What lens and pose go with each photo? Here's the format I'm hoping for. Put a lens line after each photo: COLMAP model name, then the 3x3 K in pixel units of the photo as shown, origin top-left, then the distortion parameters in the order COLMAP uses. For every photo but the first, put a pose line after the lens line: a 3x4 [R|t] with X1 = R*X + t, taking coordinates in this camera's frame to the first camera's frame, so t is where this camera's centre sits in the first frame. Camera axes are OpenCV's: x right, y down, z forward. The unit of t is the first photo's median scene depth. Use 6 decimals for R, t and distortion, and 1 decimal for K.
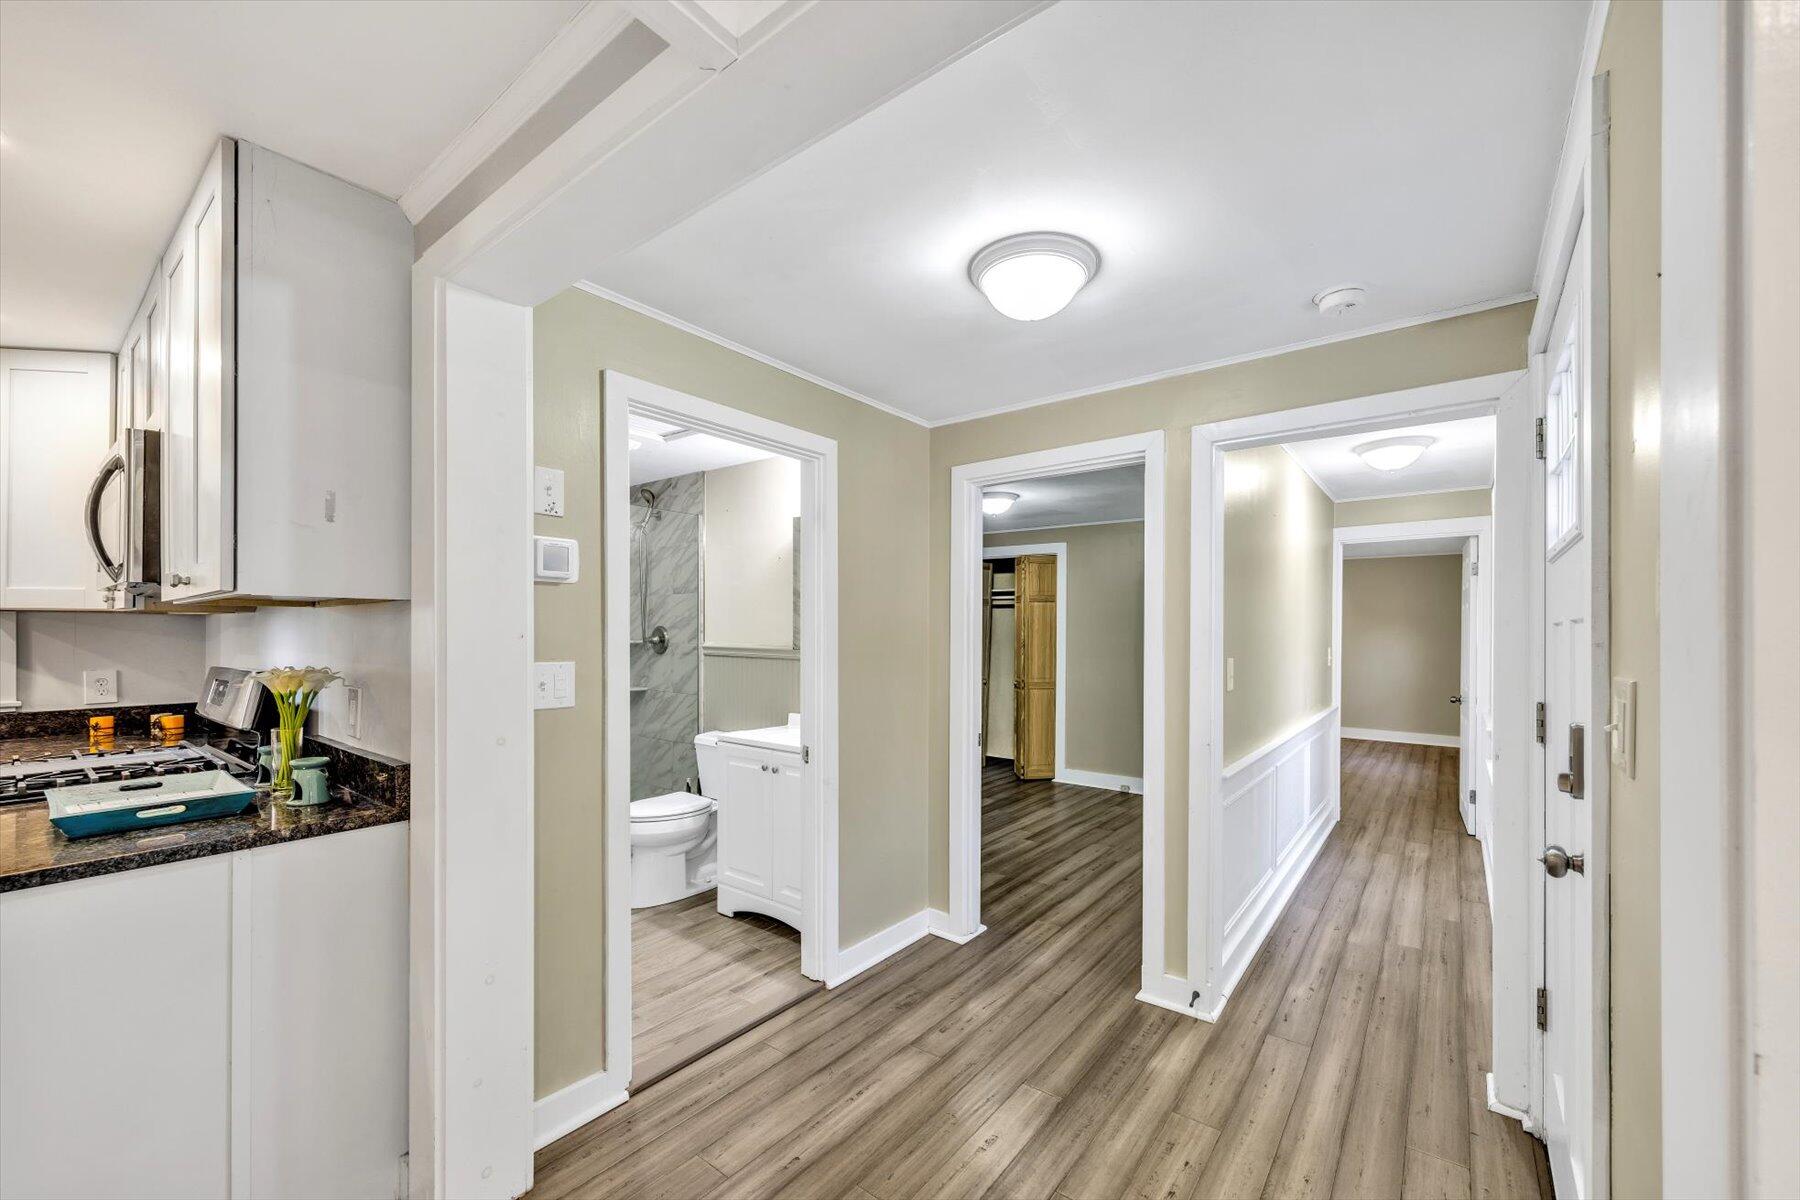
lens RADIAL K [[704.4, 0, 895.5], [0, 704.4, 628.9], [0, 0, 1]] dist [-0.000303, -0.000192]
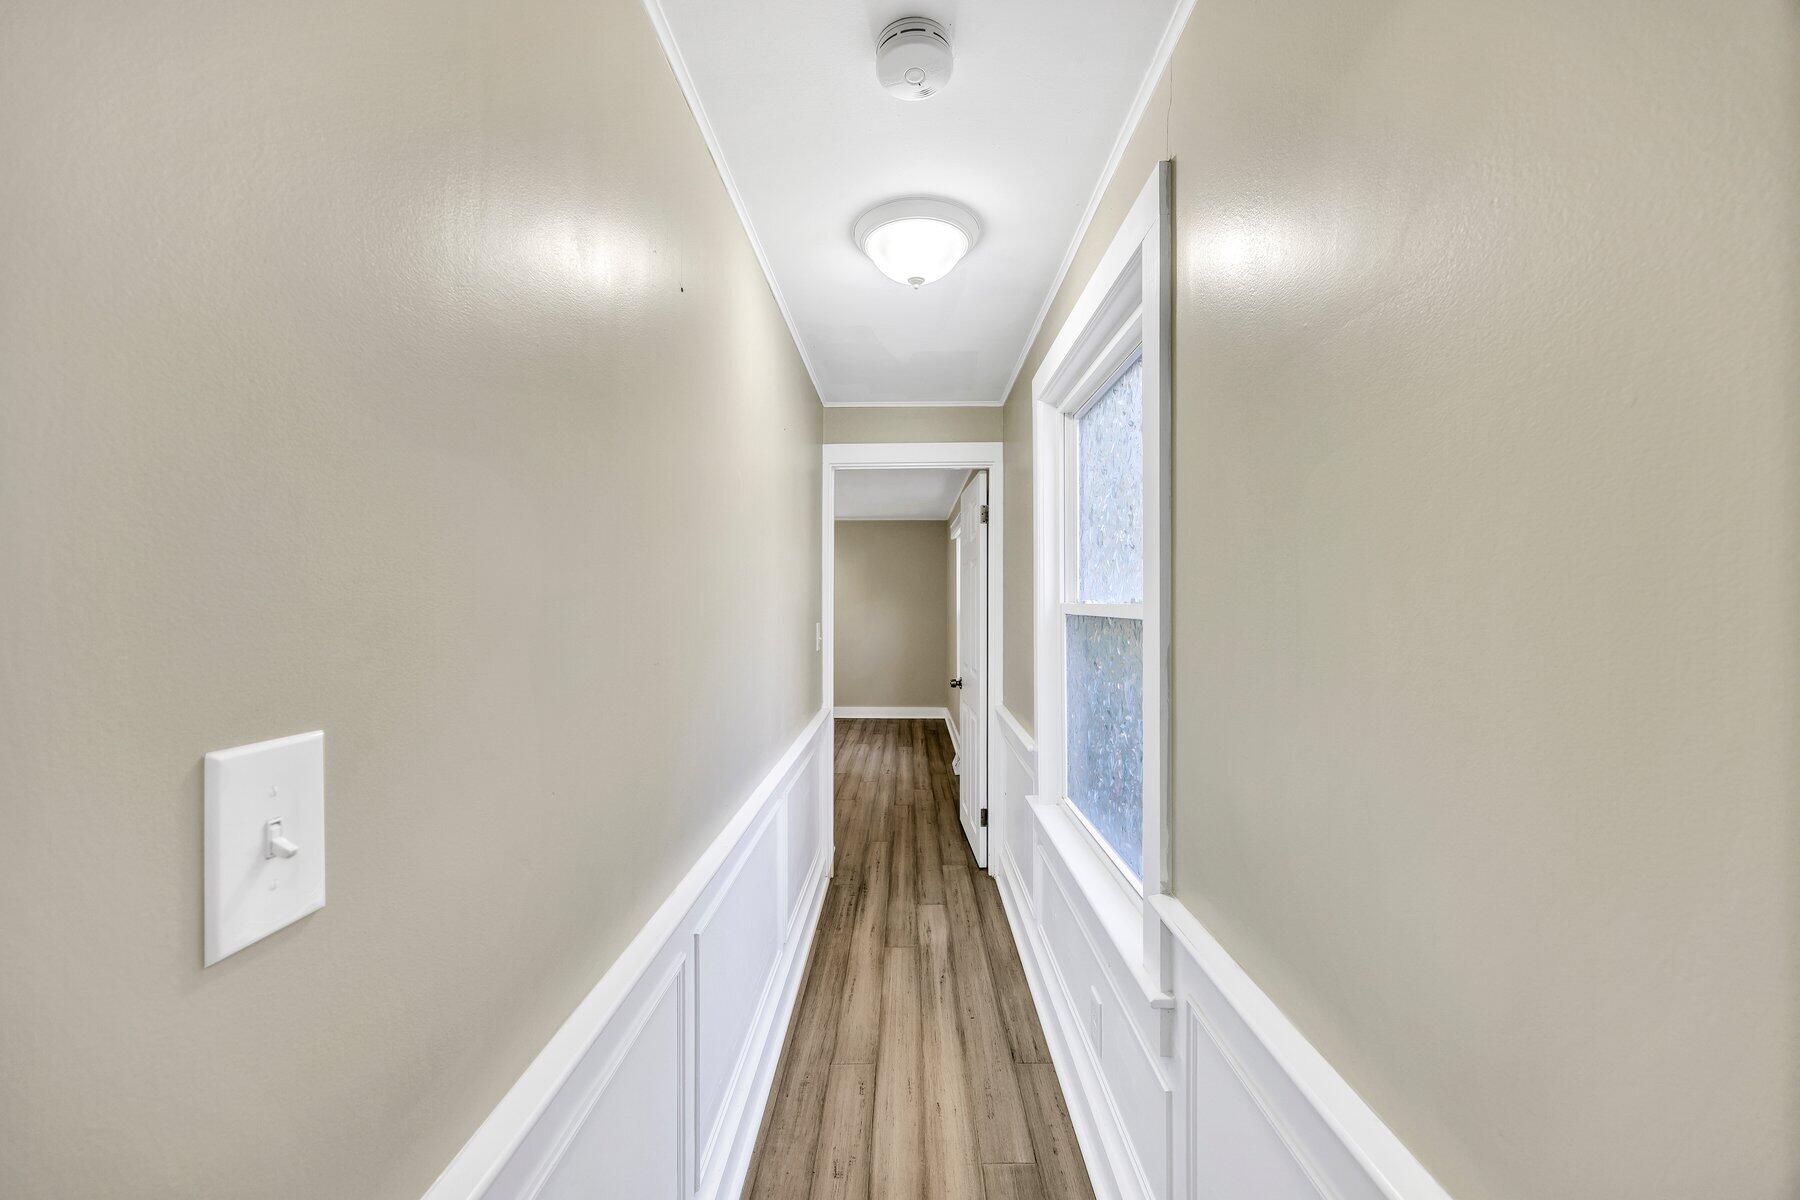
lens RADIAL K [[704.4, 0, 896.8], [0, 704.4, 599.1], [0, 0, 1]] dist [-0.000303, -0.000192]
pose [[0.793699, -0.005171, 0.608289, 0.305881], [0.005554, 0.999984, 0.001253, 0.005104], [-0.608286, 0.002384, 0.793714, 0.484005]]
